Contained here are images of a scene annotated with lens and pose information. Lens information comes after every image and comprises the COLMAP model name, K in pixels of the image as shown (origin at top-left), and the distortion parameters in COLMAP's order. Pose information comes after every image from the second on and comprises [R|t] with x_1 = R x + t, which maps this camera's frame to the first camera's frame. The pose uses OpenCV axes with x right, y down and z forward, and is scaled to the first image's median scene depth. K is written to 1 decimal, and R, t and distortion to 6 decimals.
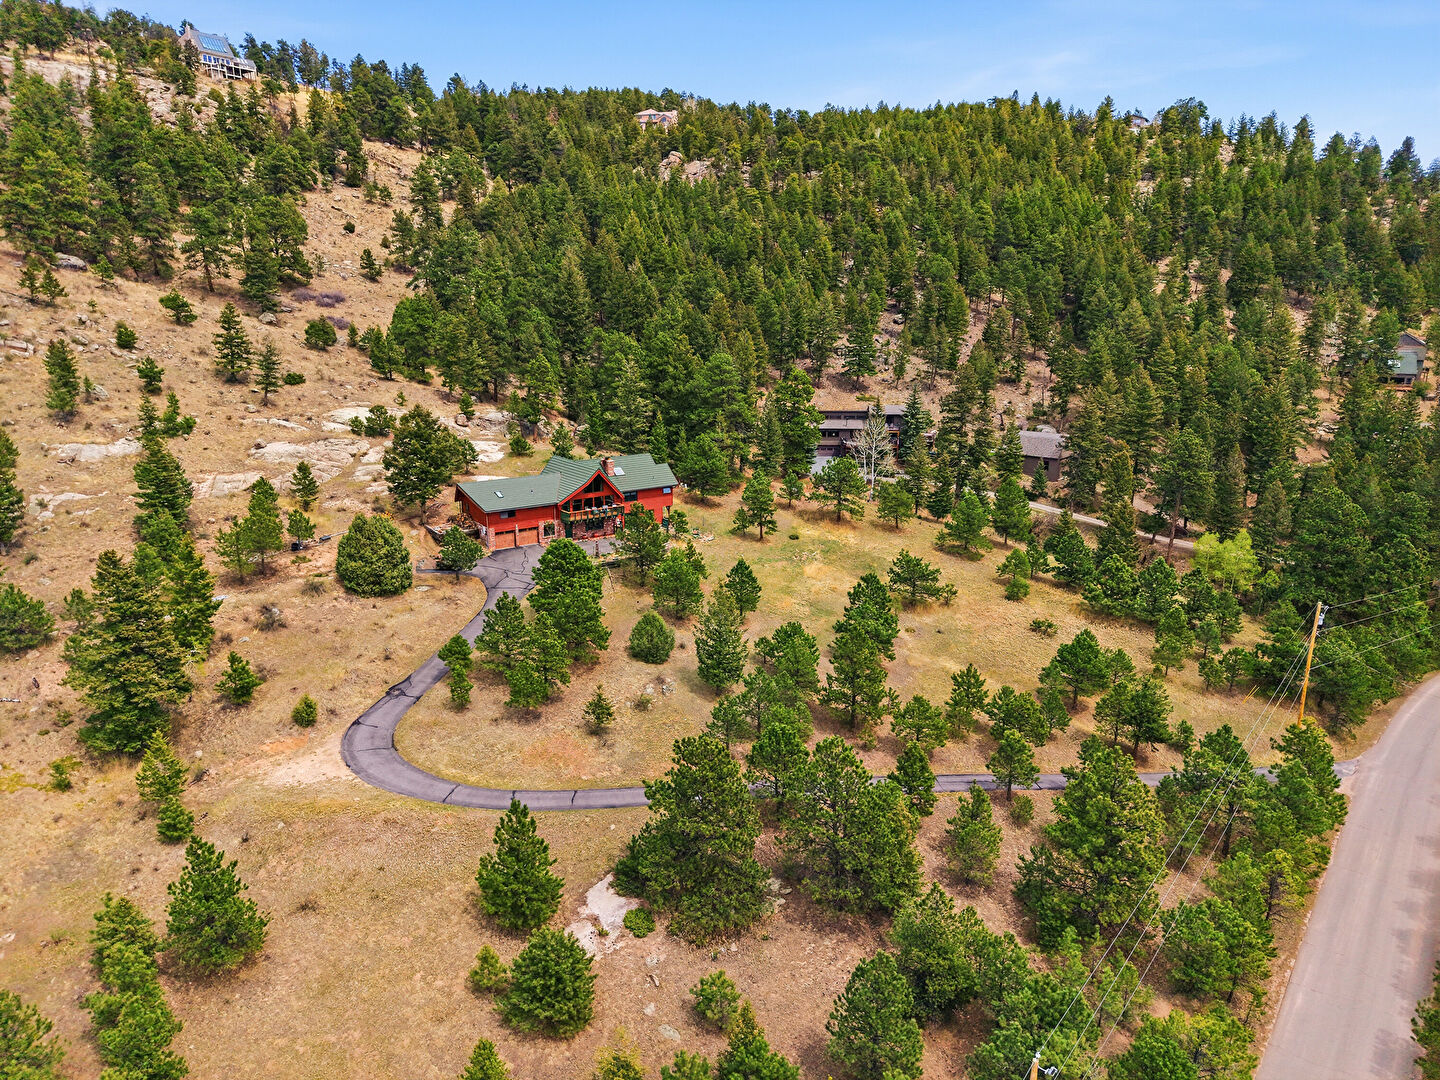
lens RADIAL K [[986.5, 0, 720.0], [0, 986.5, 540.0], [0, 0, 1]] dist [0.039638, -0.027889]
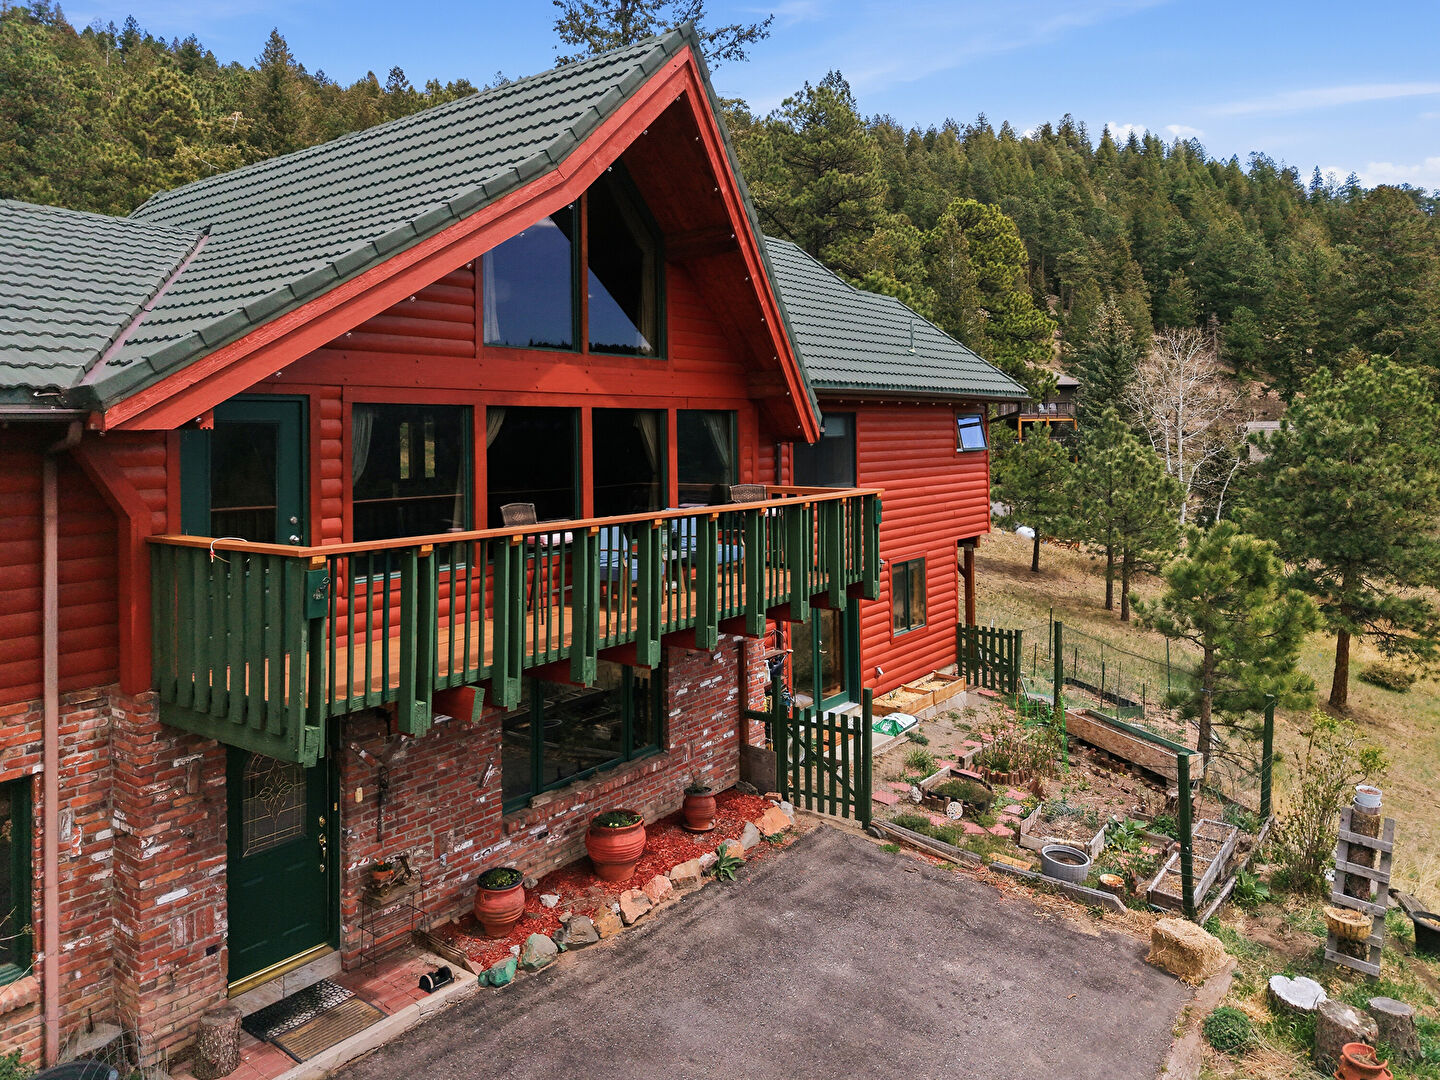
lens RADIAL K [[1004.3, 0, 734.1], [0, 1004.3, 417.4], [0, 0, 1]] dist [0.029624, -0.004704]
pose [[0.957542, -0.011079, 0.288079, -0.136300], [0.083871, 0.966745, -0.241599, -0.018147], [-0.275823, 0.255502, 0.926629, 0.875809]]
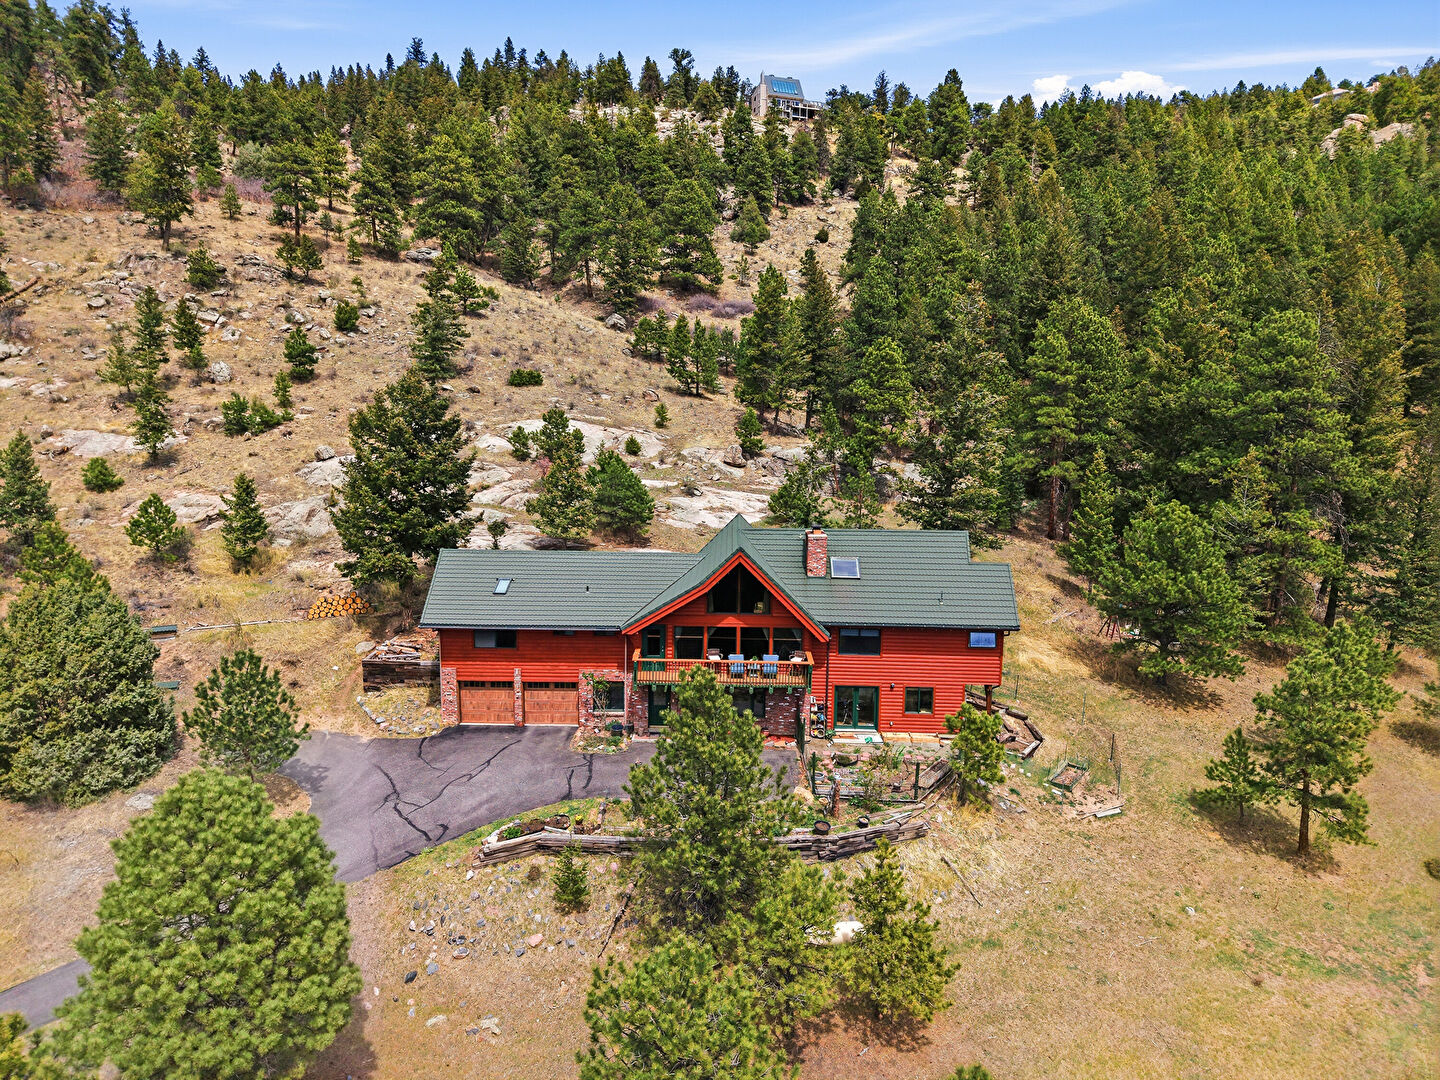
lens RADIAL K [[964.1, 0, 720.0], [0, 964.1, 540.0], [0, 0, 1]] dist [0.030355, -0.034554]
pose [[0.793351, 0.096646, -0.601044, 0.073487], [-0.157010, 0.986399, -0.048637, -0.054589], [0.588168, 0.132956, 0.797735, 0.681546]]
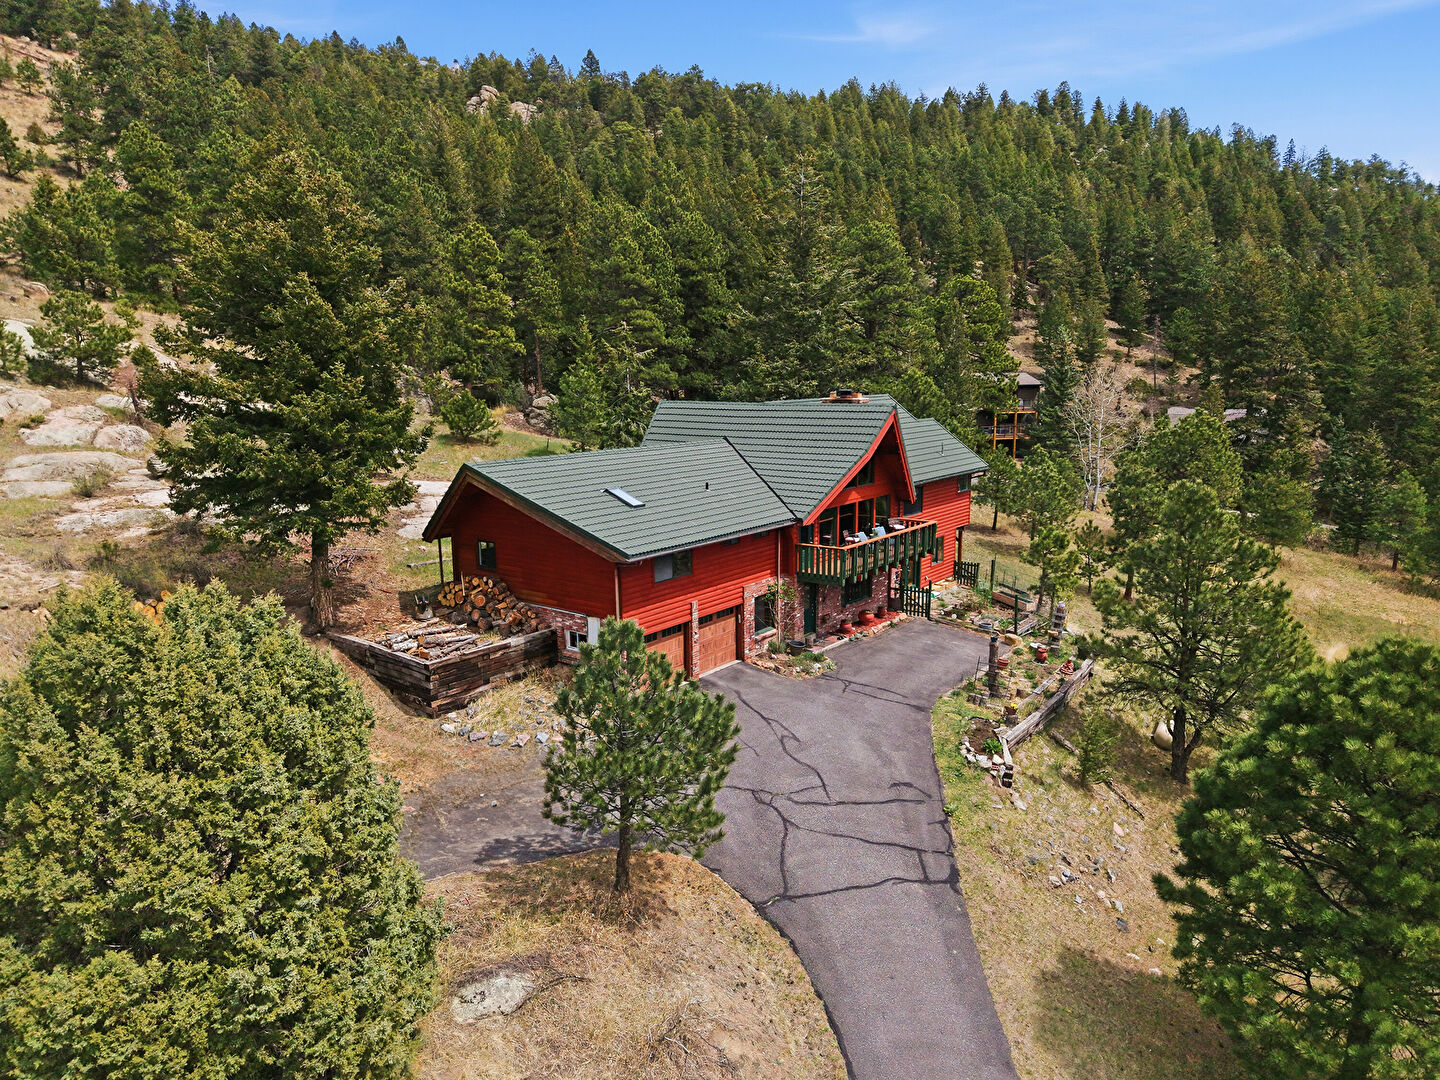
lens RADIAL K [[986.5, 0, 720.0], [0, 986.5, 540.0], [0, 0, 1]] dist [0.039638, -0.027889]
pose [[0.957357, -0.061080, 0.282377, -0.255146], [0.080828, 0.994991, -0.058813, -0.014629], [-0.277370, 0.079129, 0.957499, 0.673456]]
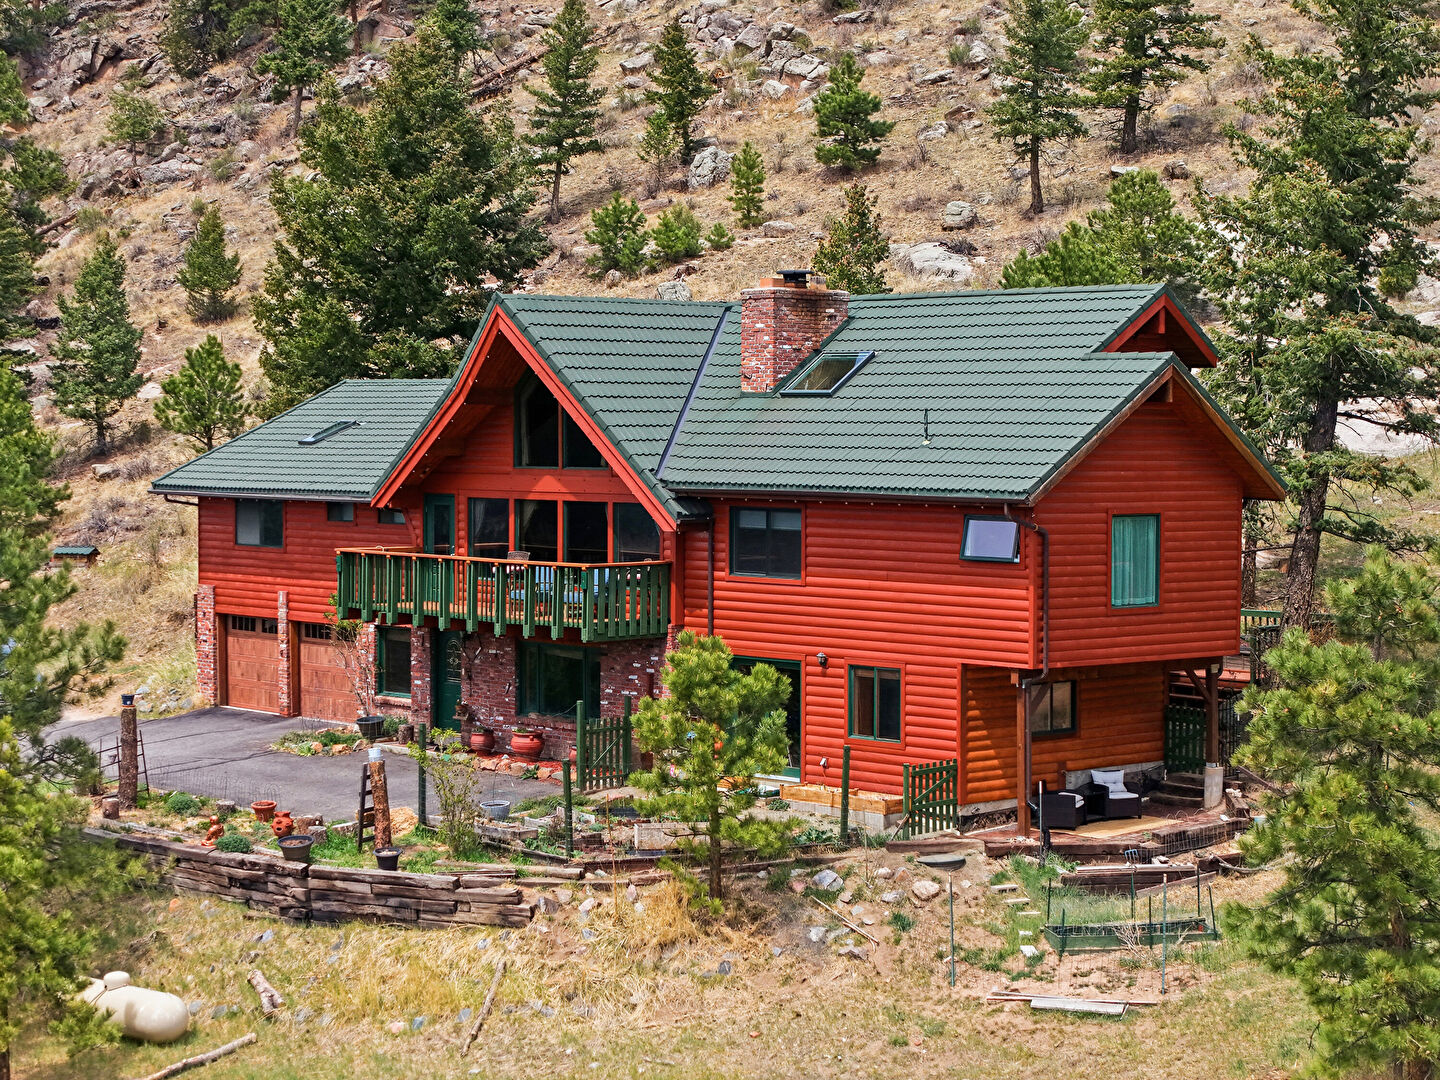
lens RADIAL K [[3039.2, 0, 720.0], [0, 3039.2, 540.0], [0, 0, 1]] dist [-0.200923, 0.128030]
pose [[0.089217, 0.033274, -0.995456, 0.330668], [-0.240370, 0.970620, 0.010900, -0.046613], [0.966573, 0.238306, 0.094594, 0.942040]]
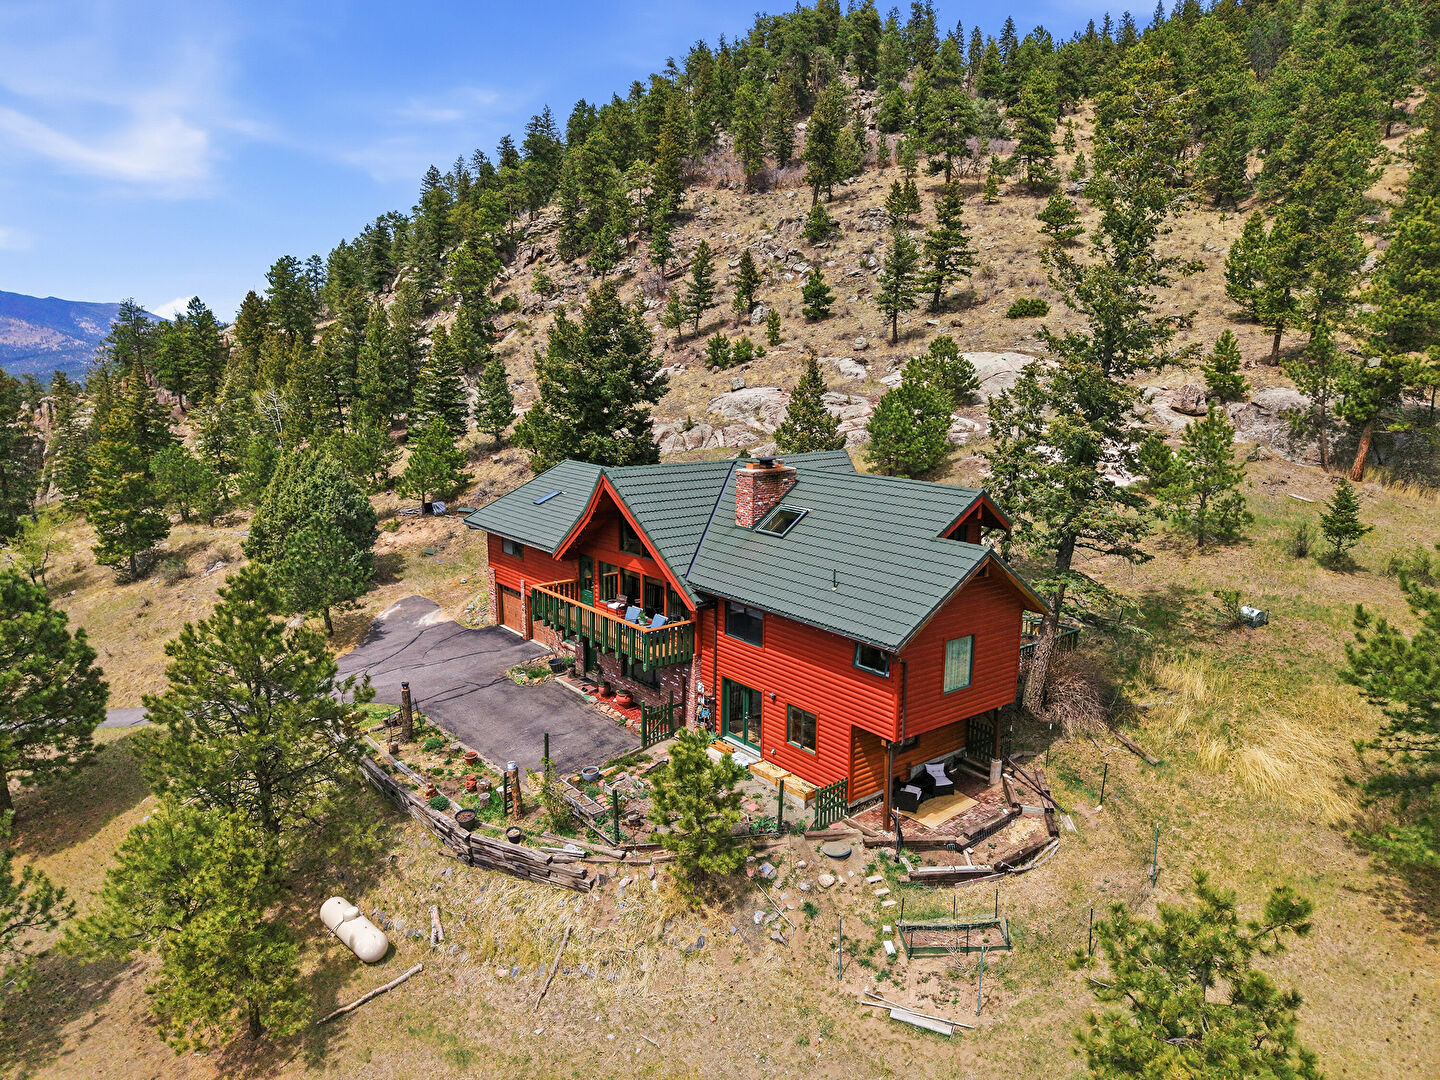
lens RADIAL K [[964.1, 0, 720.0], [0, 964.1, 540.0], [0, 0, 1]] dist [0.030355, -0.034554]
pose [[0.026118, 0.182489, -0.982861, 0.142135], [-0.247945, 0.953656, 0.170478, -0.102336], [0.968422, 0.239243, 0.070154, 0.960682]]
